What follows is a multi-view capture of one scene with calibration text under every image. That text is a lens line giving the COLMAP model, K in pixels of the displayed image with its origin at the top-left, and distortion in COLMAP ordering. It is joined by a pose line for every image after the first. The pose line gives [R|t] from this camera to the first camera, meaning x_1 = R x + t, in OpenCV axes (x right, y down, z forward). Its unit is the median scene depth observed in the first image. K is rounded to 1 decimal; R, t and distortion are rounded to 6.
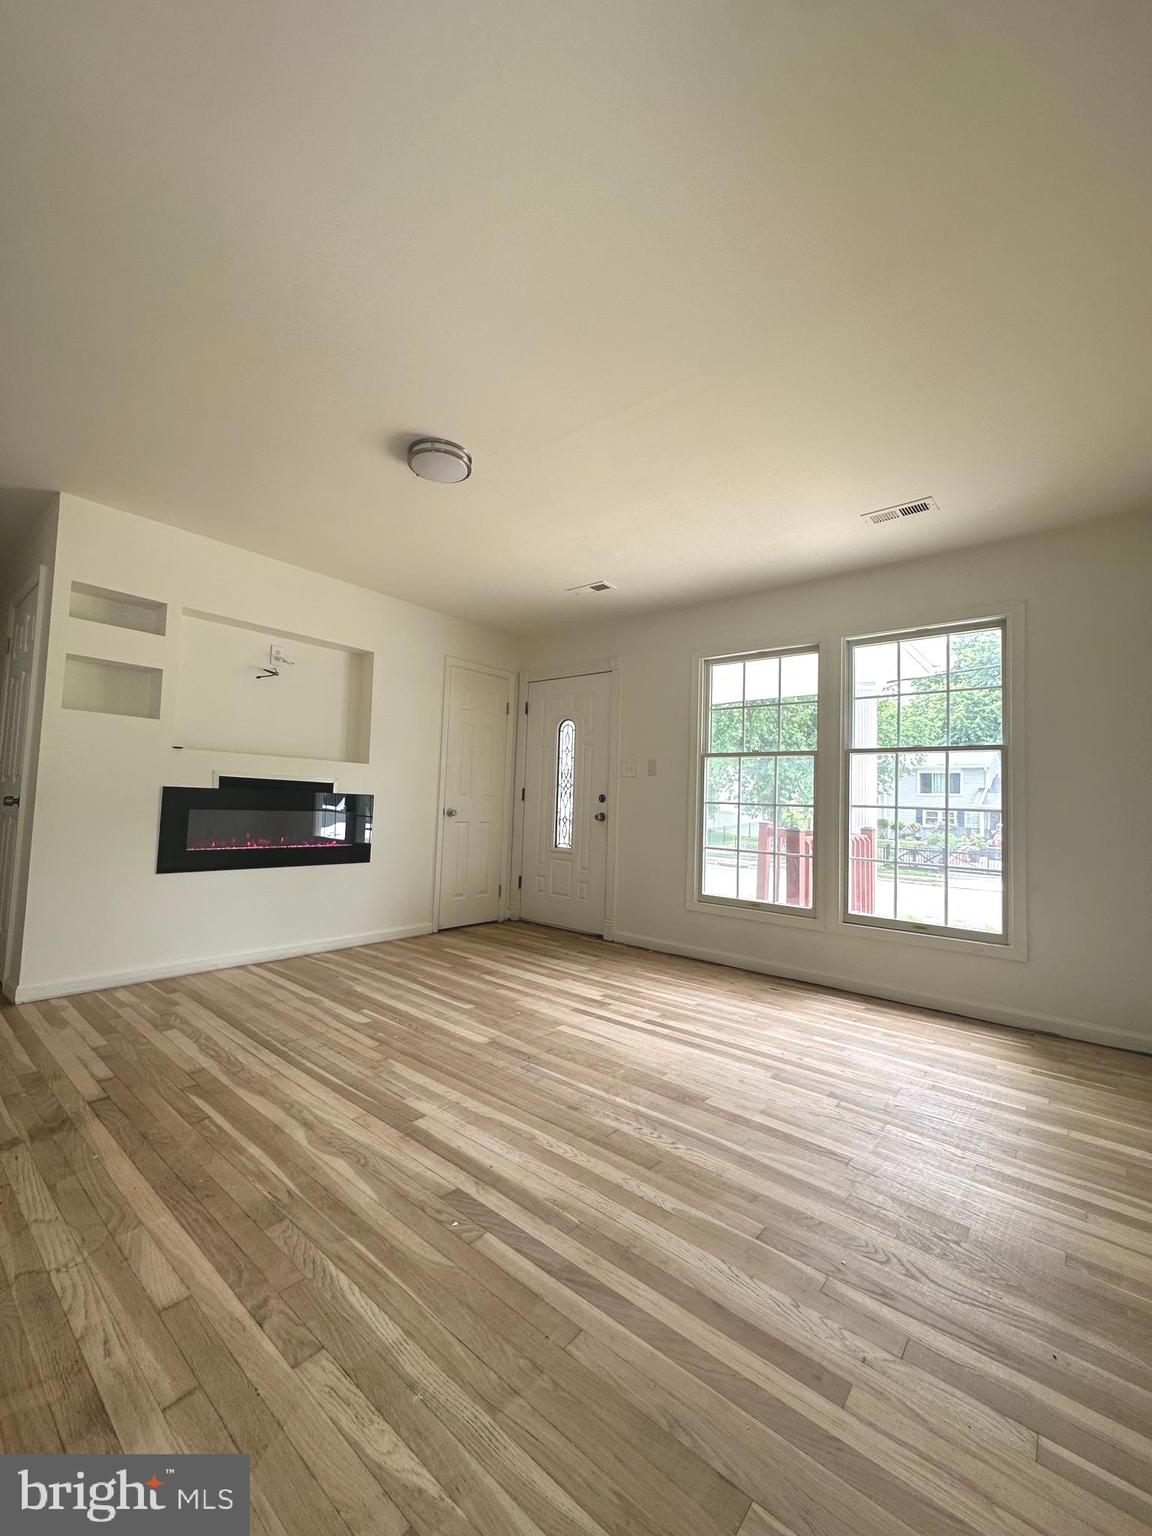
lens RADIAL K [[610.3, 0, 580.5], [0, 610.3, 766.4], [0, 0, 1]] dist [0.000825, -0.000086]
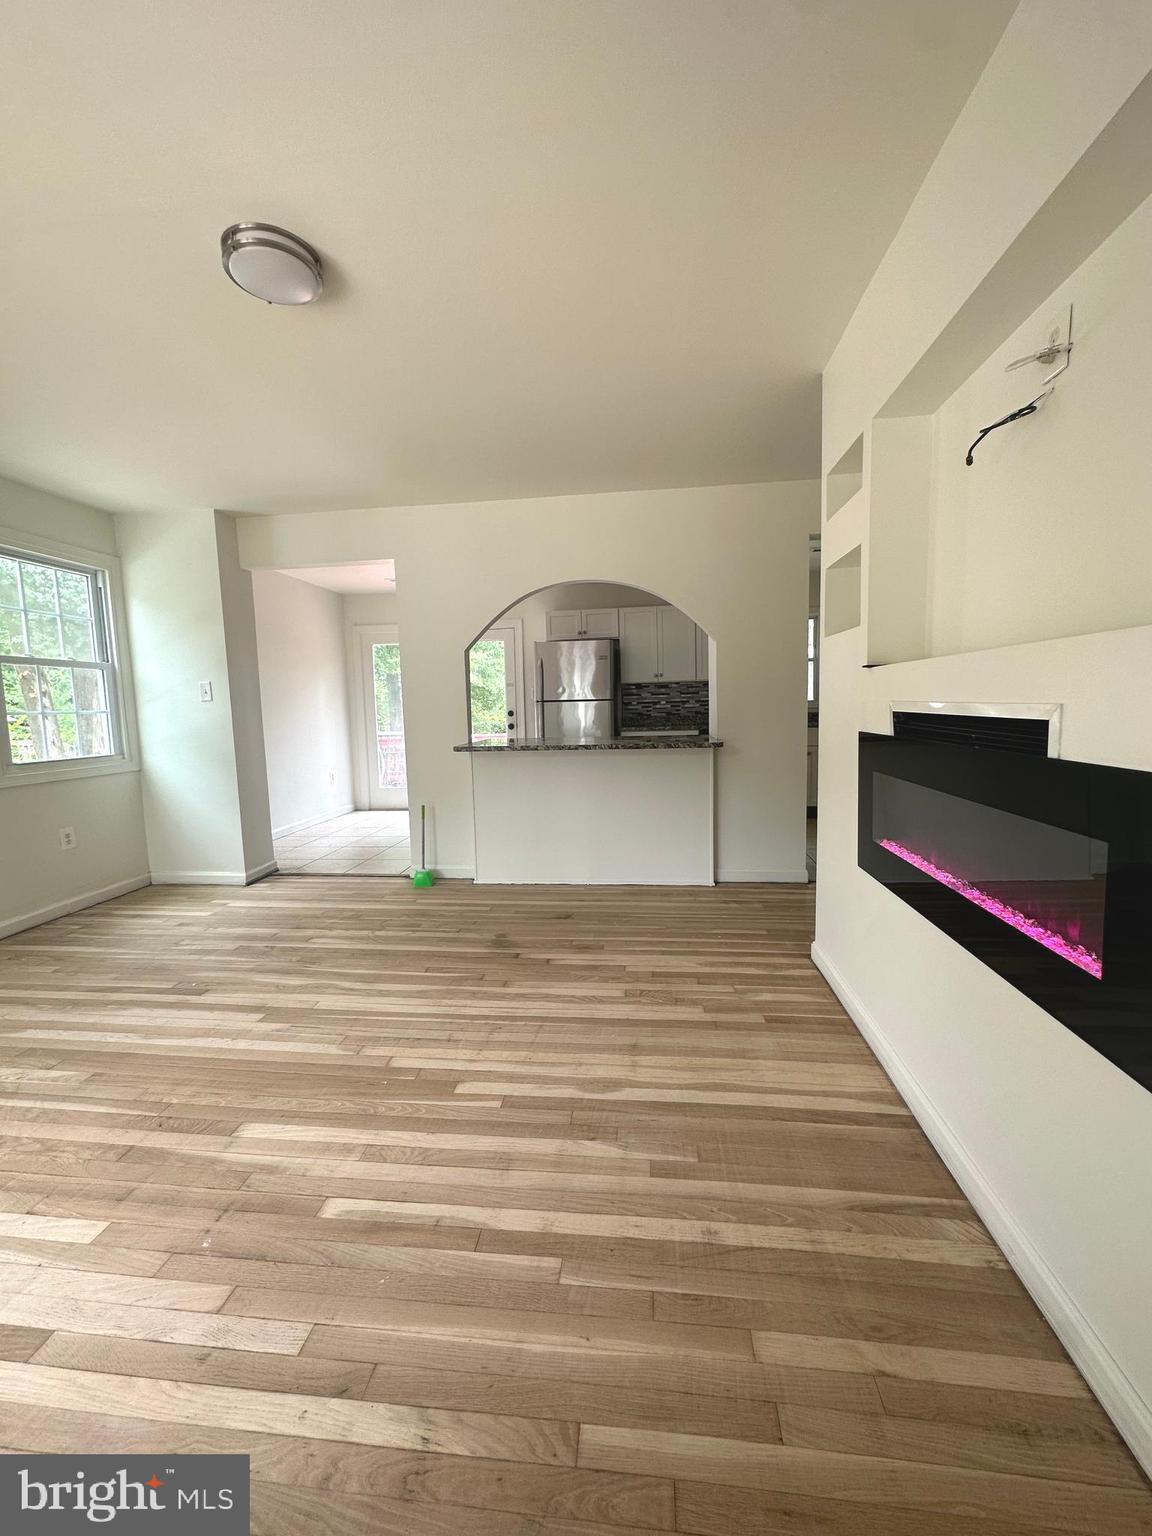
lens RADIAL K [[610.3, 0, 573.6], [0, 610.3, 767.3], [0, 0, 1]] dist [0.000825, -0.000086]
pose [[-0.842482, 0.044639, -0.536872, -0.111265], [0.032467, 0.998957, 0.032112, 0.047282], [0.537746, 0.009623, -0.843052, 1.638389]]
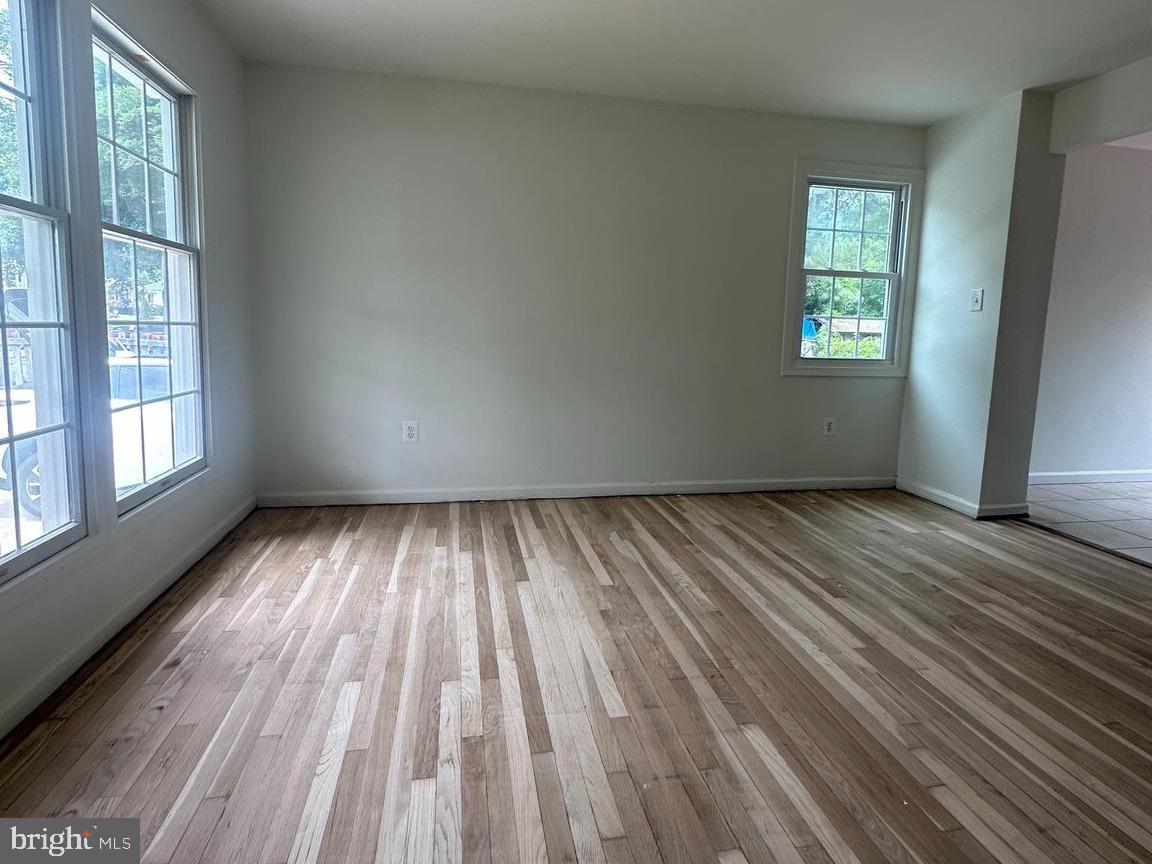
lens RADIAL K [[611.9, 0, 577.9], [0, 611.9, 392.3], [0, 0, 1]] dist [-0.000430, -0.000871]
pose [[-0.769489, -0.122298, 0.626842, -0.354793], [-0.091003, 0.992475, 0.081923, 0.054924], [-0.632144, 0.005994, -0.774828, 1.521208]]
